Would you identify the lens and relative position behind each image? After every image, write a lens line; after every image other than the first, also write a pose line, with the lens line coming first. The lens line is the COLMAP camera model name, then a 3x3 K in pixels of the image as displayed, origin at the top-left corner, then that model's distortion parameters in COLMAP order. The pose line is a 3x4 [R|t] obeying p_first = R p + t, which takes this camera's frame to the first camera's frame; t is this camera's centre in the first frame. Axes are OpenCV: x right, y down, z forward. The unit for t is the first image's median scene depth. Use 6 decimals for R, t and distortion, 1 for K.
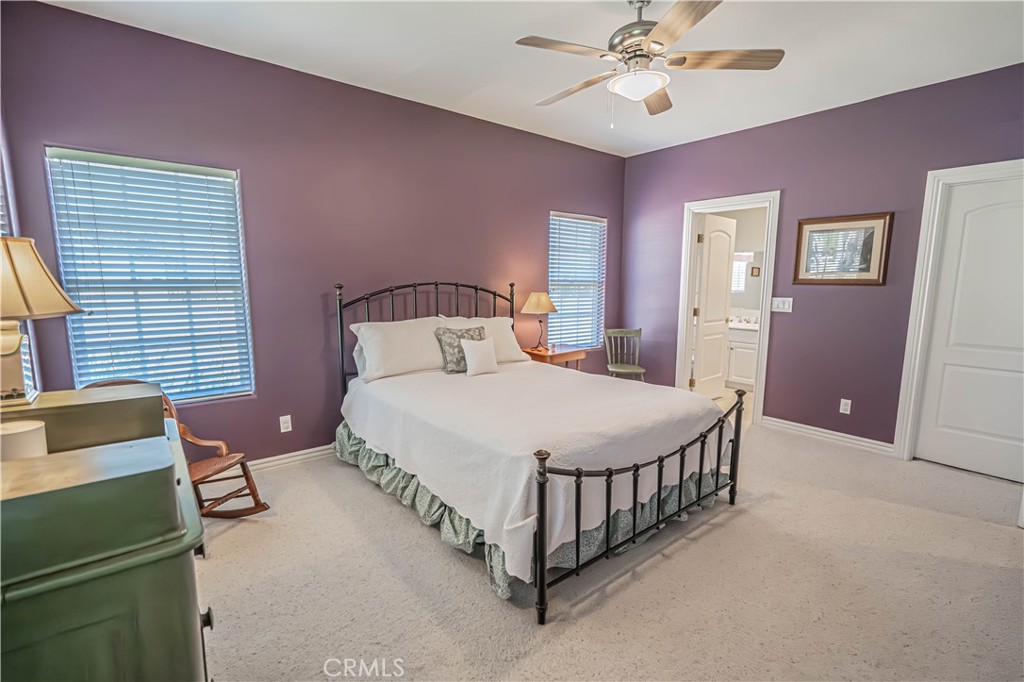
lens RADIAL K [[460.7, 0, 511.4], [0, 460.7, 345.2], [0, 0, 1]] dist [-0.009981, 0.004260]
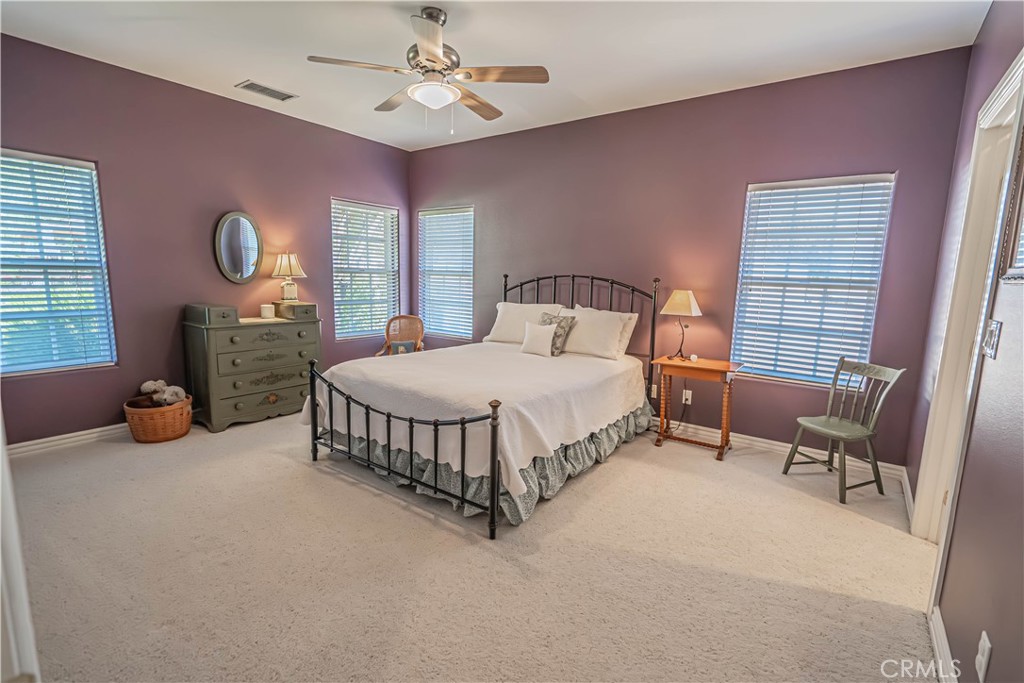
lens RADIAL K [[460.7, 0, 516.2], [0, 460.7, 343.1], [0, 0, 1]] dist [-0.009981, 0.004260]
pose [[0.270252, 0.146402, -0.951594, 1.352992], [-0.159524, 0.981519, 0.105701, -0.102571], [0.949482, 0.123236, 0.288612, 0.839754]]
